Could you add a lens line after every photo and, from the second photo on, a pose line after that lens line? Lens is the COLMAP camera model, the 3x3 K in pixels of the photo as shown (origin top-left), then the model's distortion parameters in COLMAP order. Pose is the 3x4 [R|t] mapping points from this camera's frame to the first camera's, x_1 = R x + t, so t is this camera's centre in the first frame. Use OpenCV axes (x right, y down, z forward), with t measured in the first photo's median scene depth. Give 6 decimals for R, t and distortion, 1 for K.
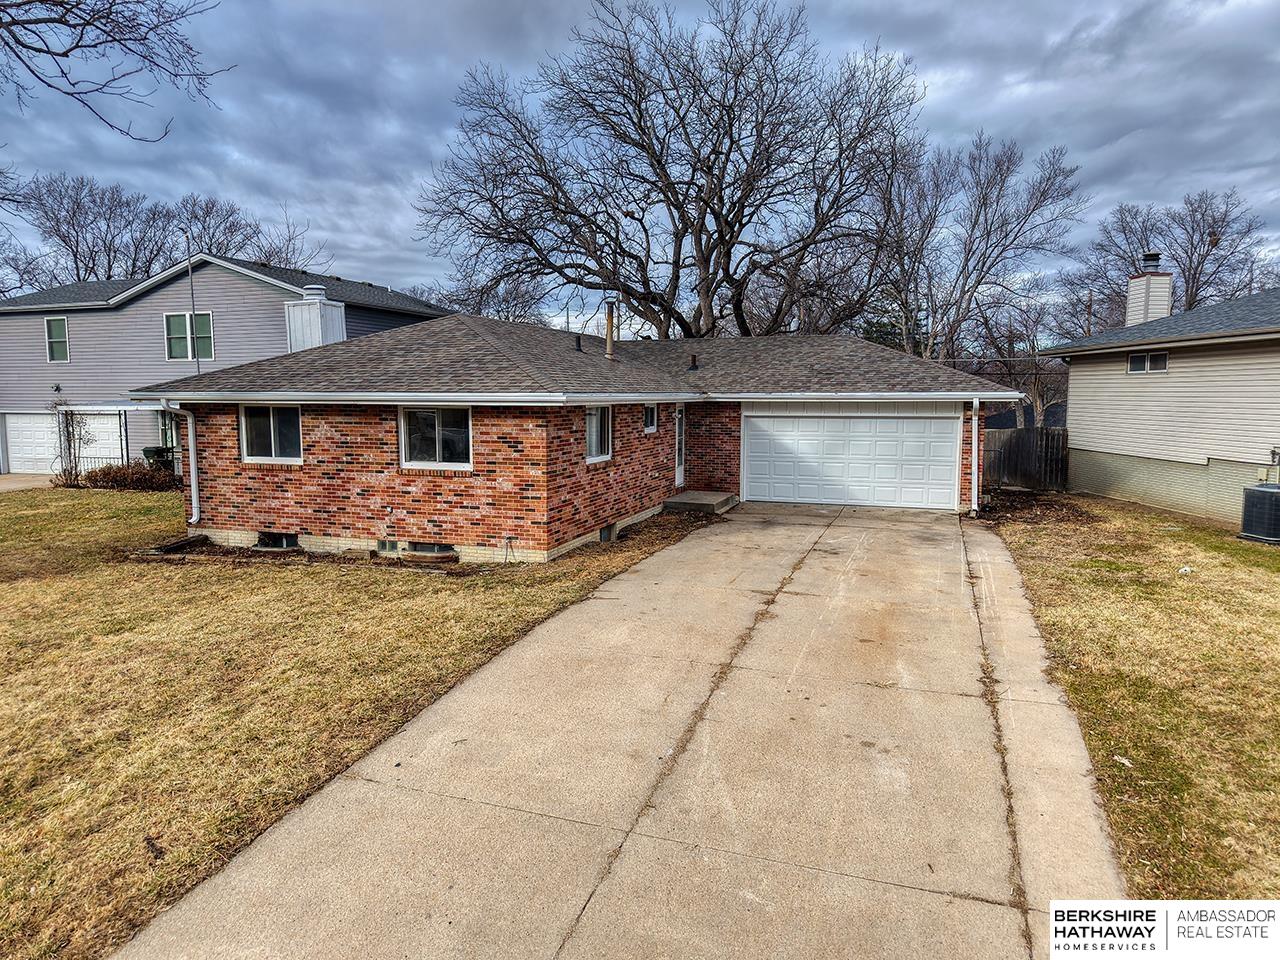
lens RADIAL K [[863.4, 0, 640.0], [0, 863.4, 480.0], [0, 0, 1]] dist [0.025787, -0.029168]
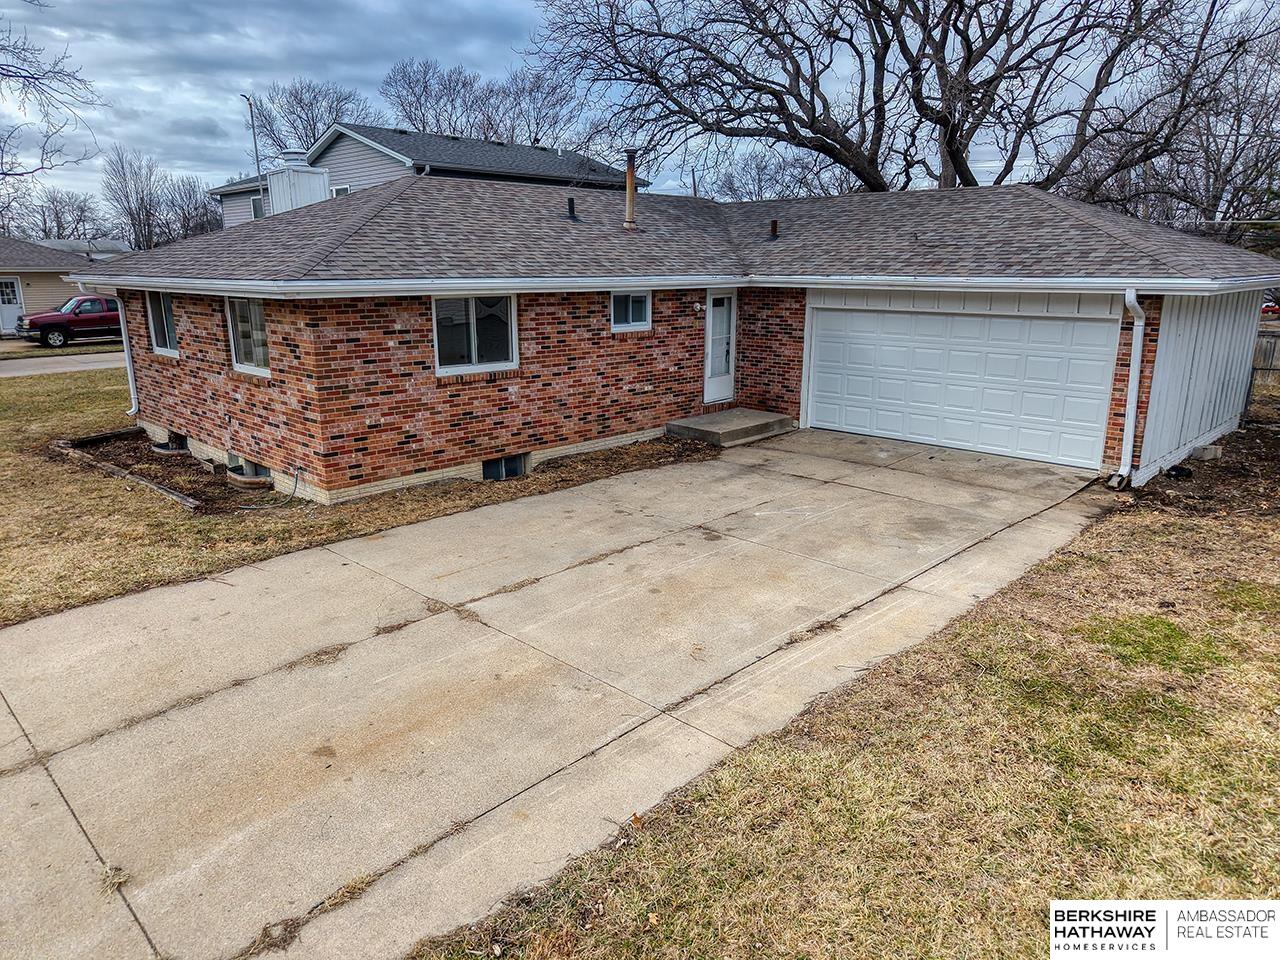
lens RADIAL K [[876.2, 0, 640.0], [0, 876.2, 480.0], [0, 0, 1]] dist [0.011215, 0.001243]
pose [[0.907684, 0.099636, -0.407656, 0.383952], [-0.042340, 0.988192, 0.147252, -0.044813], [0.417514, -0.116398, 0.901185, 0.352664]]
